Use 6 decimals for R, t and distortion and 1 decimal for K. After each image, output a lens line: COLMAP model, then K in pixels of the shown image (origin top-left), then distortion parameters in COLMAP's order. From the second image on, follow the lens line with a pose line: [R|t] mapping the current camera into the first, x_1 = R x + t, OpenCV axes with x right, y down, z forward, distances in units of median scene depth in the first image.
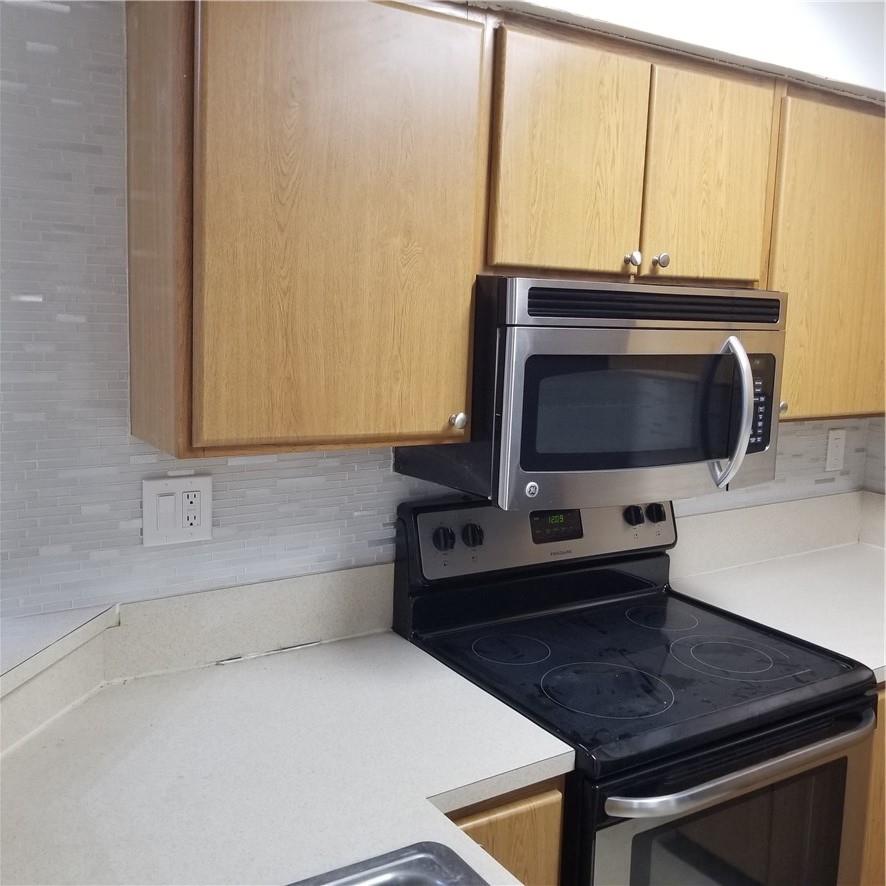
lens RADIAL K [[930.7, 0, 448.2], [0, 930.7, 421.7], [0, 0, 1]] dist [0.141521, -0.294762]
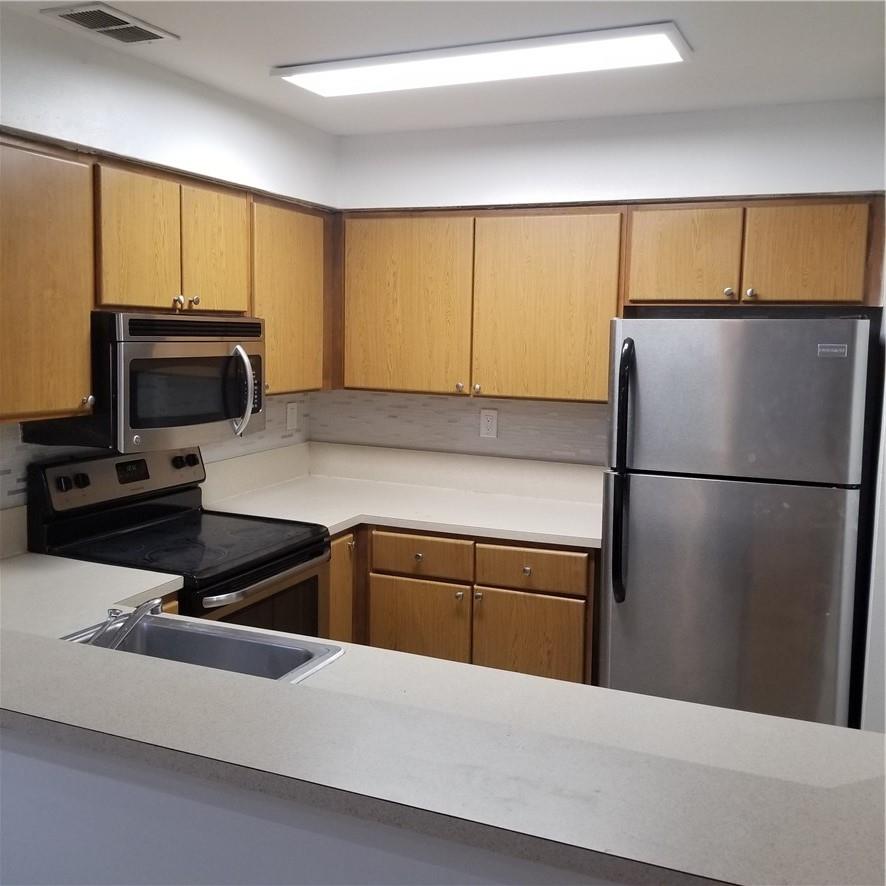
lens RADIAL K [[930.7, 0, 448.2], [0, 930.7, 421.7], [0, 0, 1]] dist [0.141521, -0.294762]
pose [[0.832354, -0.070539, 0.549738, -0.317501], [0.072549, 0.997200, 0.018110, 0.043180], [-0.549476, 0.024809, 0.835141, -0.609564]]
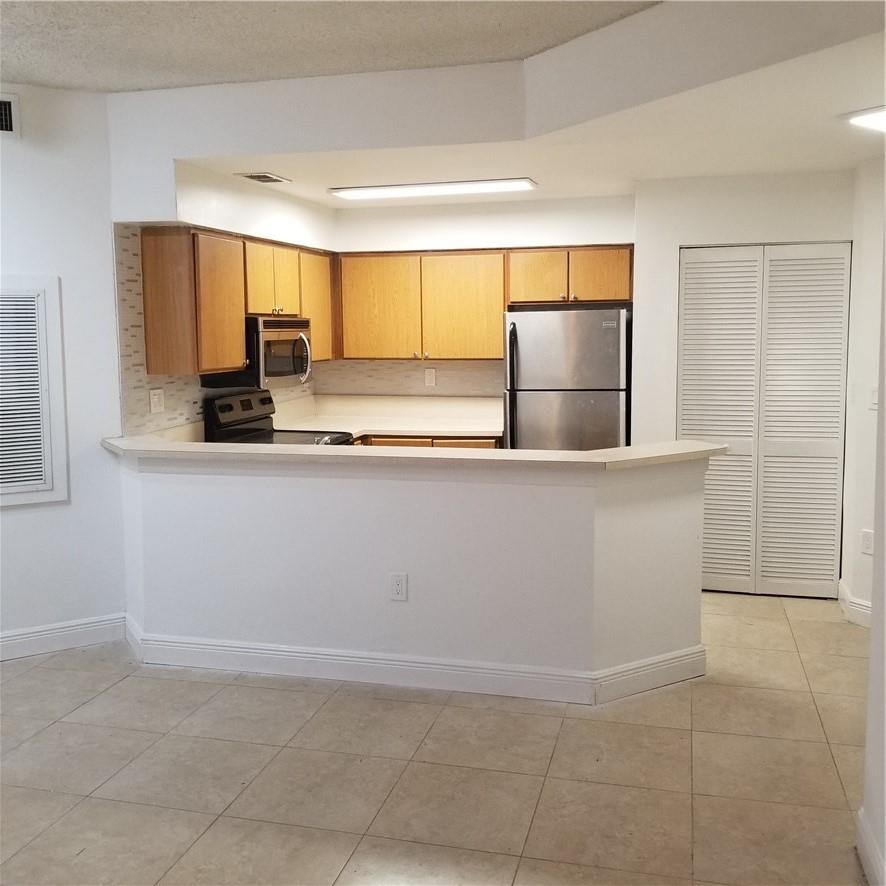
lens RADIAL K [[930.7, 0, 448.2], [0, 930.7, 421.7], [0, 0, 1]] dist [0.141521, -0.294762]
pose [[0.741519, -0.109866, 0.661875, -1.376376], [0.114810, 0.992729, 0.036160, 0.139352], [-0.661036, 0.049176, 0.748741, -1.570417]]
